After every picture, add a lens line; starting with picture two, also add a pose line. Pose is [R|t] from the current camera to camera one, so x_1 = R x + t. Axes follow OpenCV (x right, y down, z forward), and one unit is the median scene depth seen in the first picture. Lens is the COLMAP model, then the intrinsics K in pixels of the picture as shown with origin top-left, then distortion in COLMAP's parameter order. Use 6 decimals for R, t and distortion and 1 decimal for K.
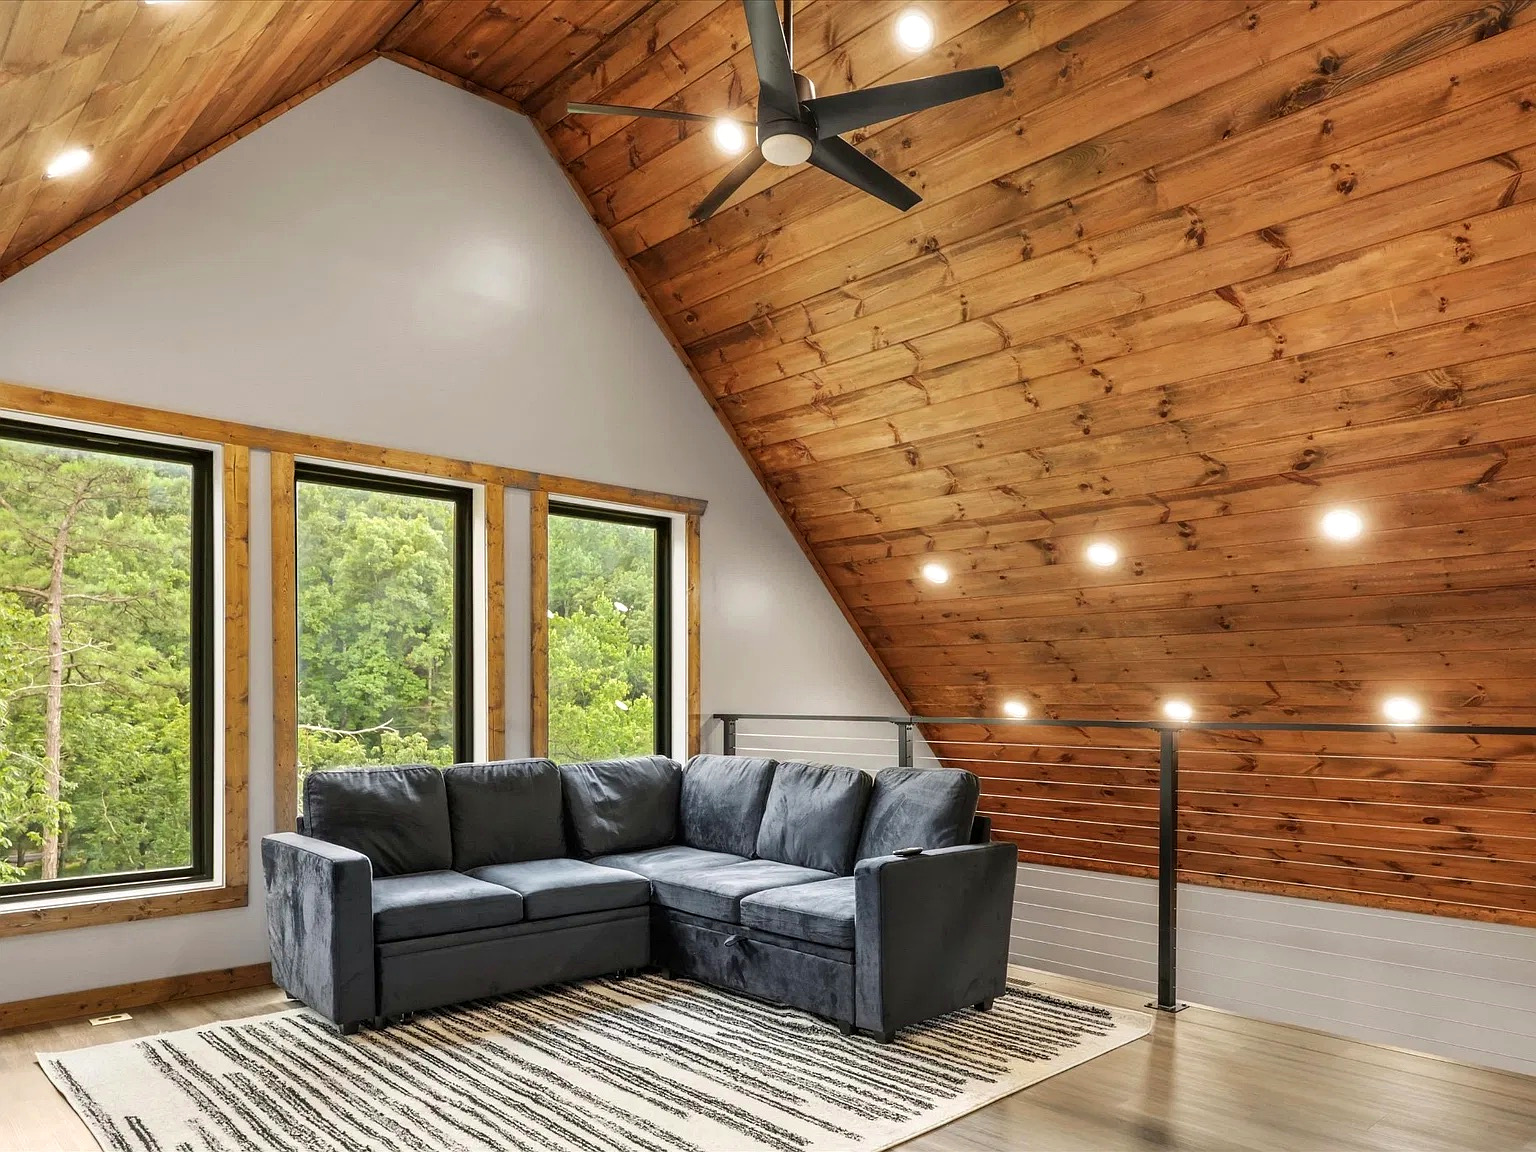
lens RADIAL K [[1057.7, 0, 768.7], [0, 1057.7, 705.0], [0, 0, 1]] dist [0.005397, 0.004304]
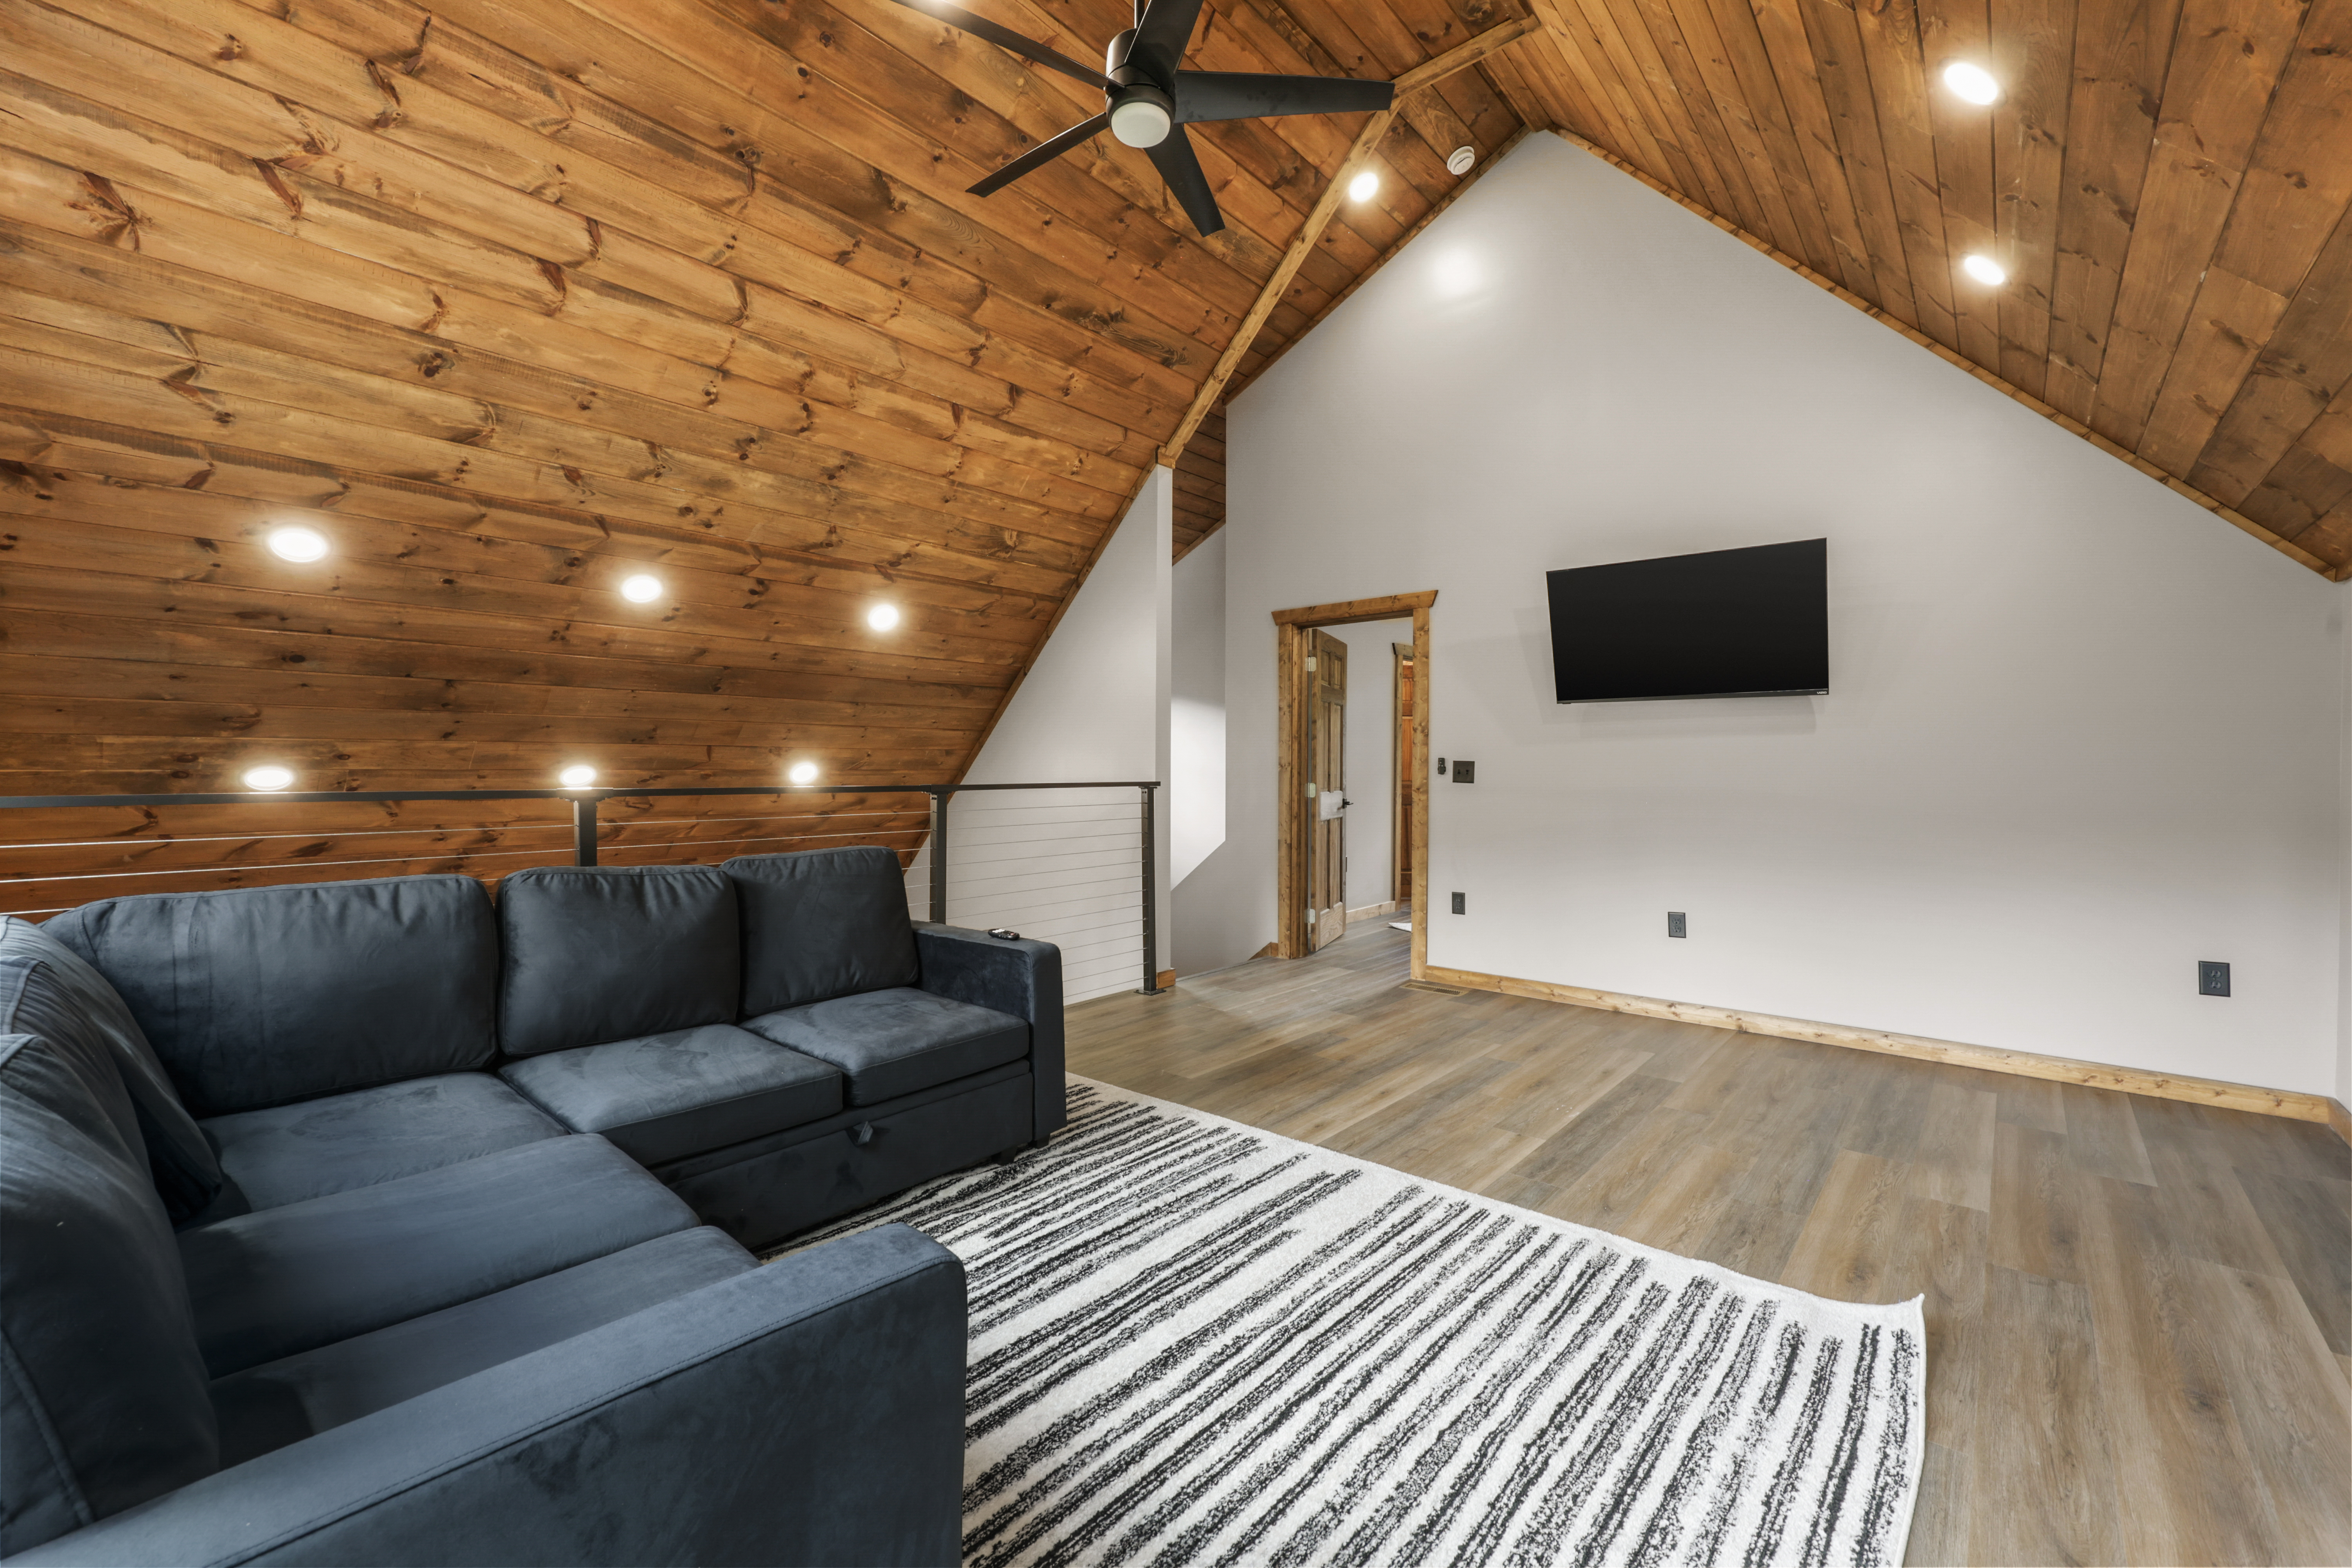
lens RADIAL K [[986.4, 0, 1159.8], [0, 986.4, 786.6], [0, 0, 1]] dist [0.009033, 0.000014]
pose [[-0.103130, -0.021289, 0.994440, -0.707290], [0.003926, 0.999754, 0.021810, -0.003495], [-0.994660, 0.006154, -0.103021, 0.953127]]
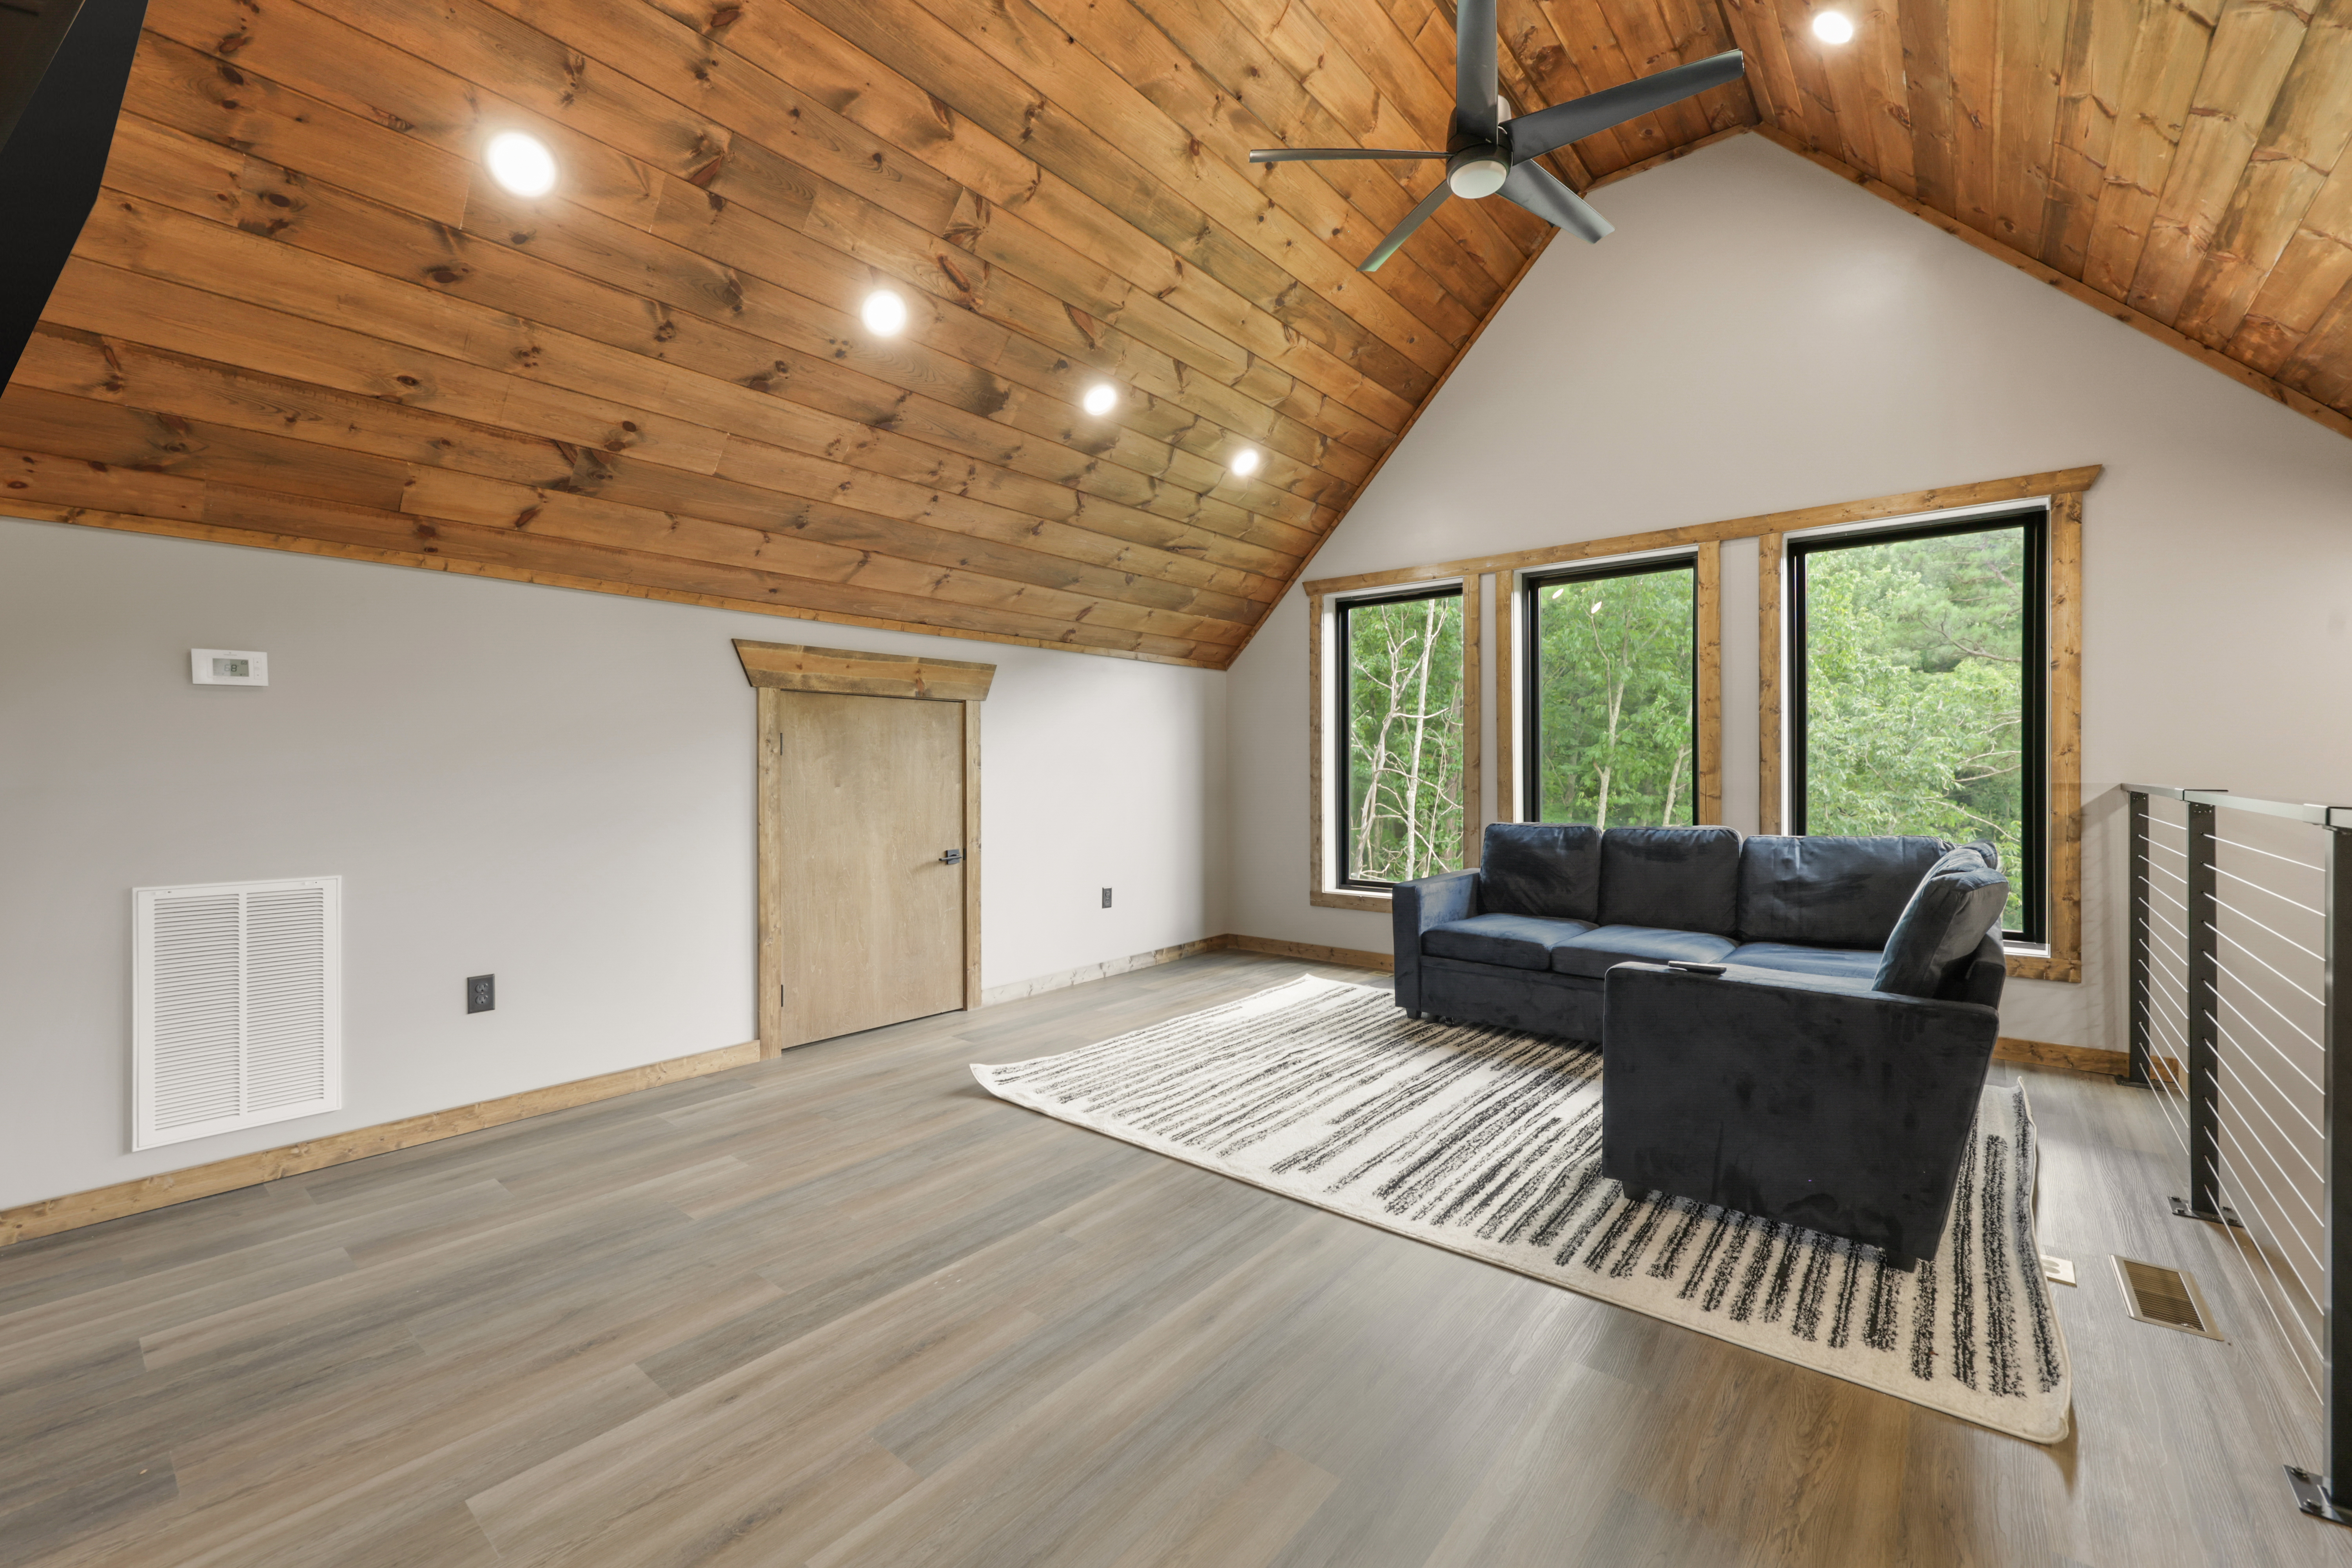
lens RADIAL K [[953.1, 0, 1181.6], [0, 953.1, 775.3], [0, 0, 1]] dist [0.003066, -0.000640]
pose [[0.142569, 0.004545, -0.989774, 0.736761], [-0.002810, 0.999987, 0.004187, 0.004208], [0.989781, 0.002184, 0.142580, 0.550538]]
